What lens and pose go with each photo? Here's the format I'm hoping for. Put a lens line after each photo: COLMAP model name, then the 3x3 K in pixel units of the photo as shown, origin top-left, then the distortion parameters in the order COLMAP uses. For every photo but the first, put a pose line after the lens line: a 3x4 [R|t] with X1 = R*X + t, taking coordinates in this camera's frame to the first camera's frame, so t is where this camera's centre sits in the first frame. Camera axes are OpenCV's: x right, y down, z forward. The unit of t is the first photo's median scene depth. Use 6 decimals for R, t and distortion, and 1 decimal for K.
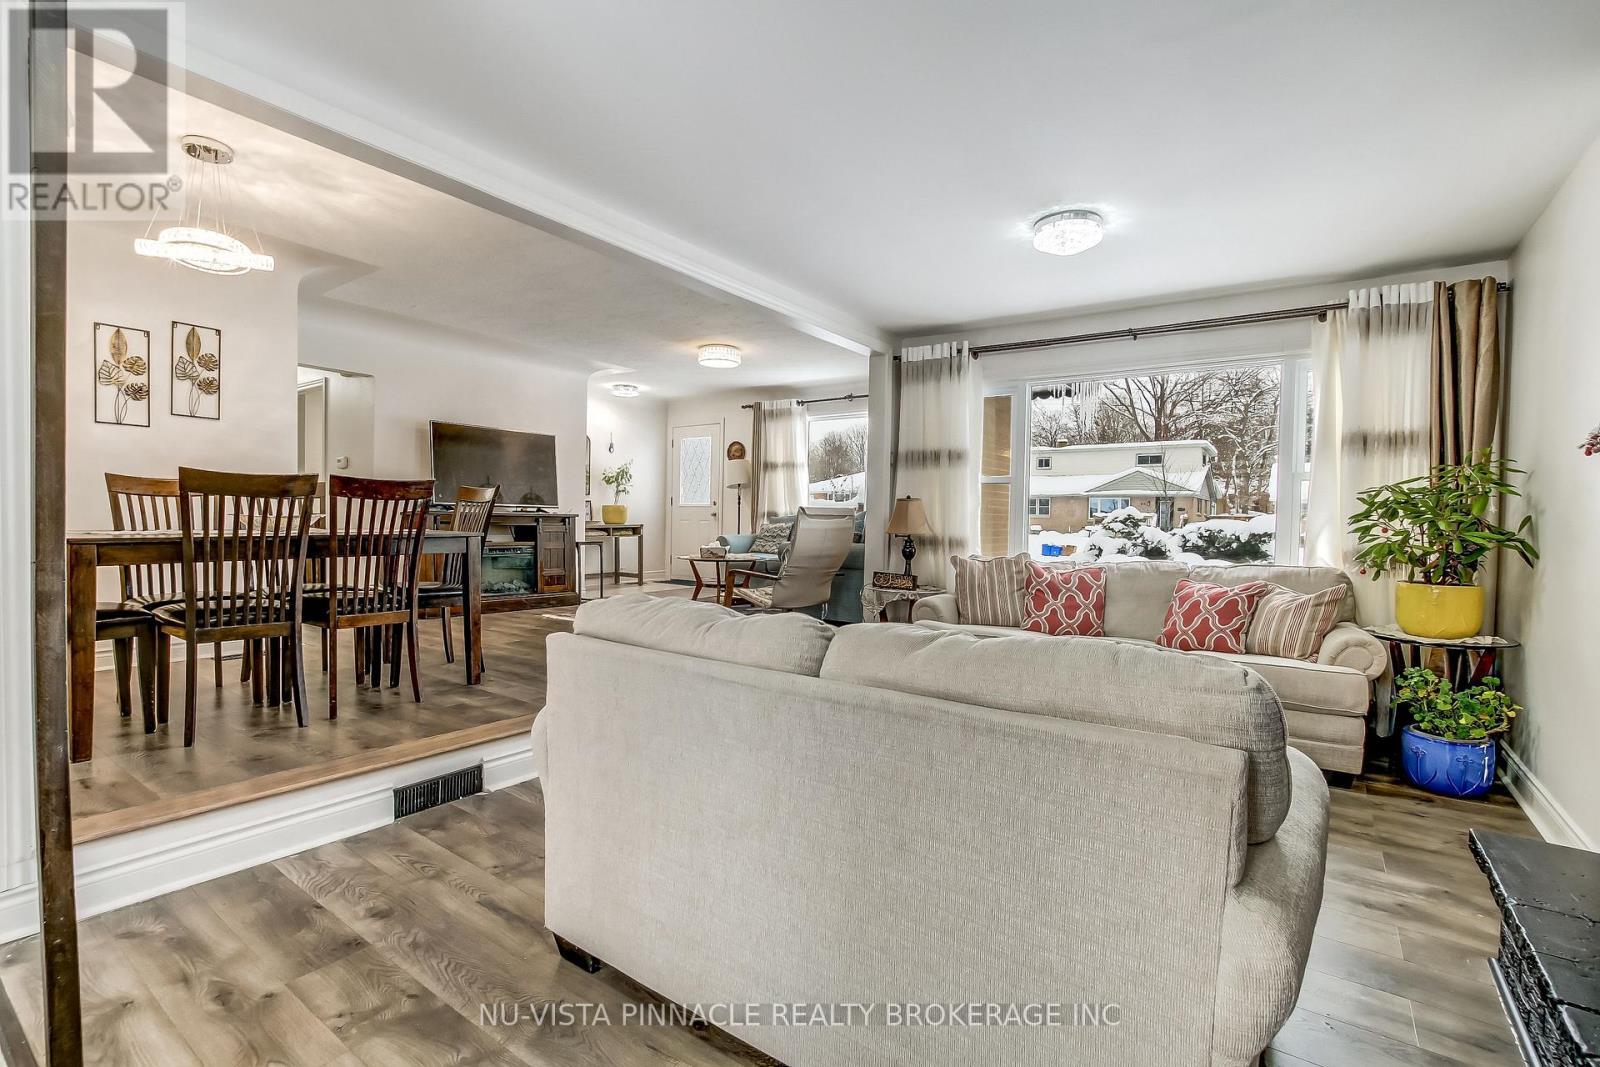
lens RADIAL K [[731.2, 0, 797.0], [0, 731.2, 538.5], [0, 0, 1]] dist [-0.000543, 0.000050]
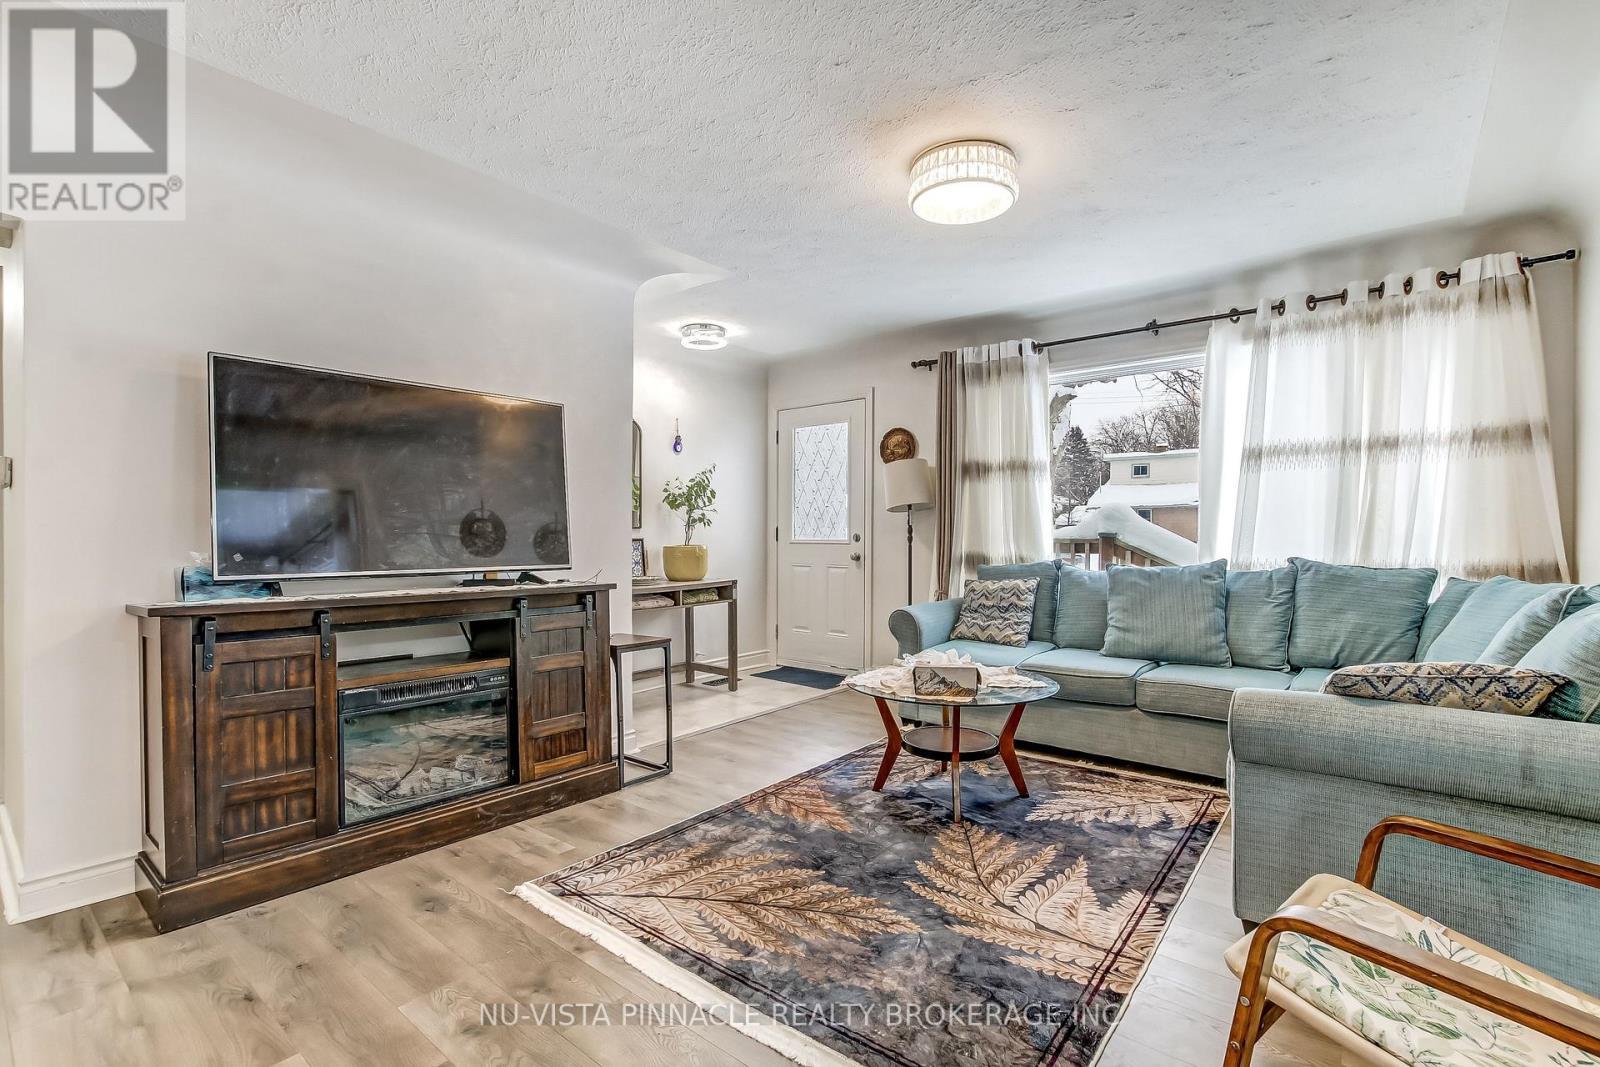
lens RADIAL K [[731.2, 0, 797.0], [0, 731.2, 538.5], [0, 0, 1]] dist [-0.000543, 0.000050]
pose [[0.997827, -0.013289, -0.064536, -0.130535], [0.012009, 0.999724, -0.020178, -0.039498], [0.064787, 0.019359, 0.997711, 0.457314]]
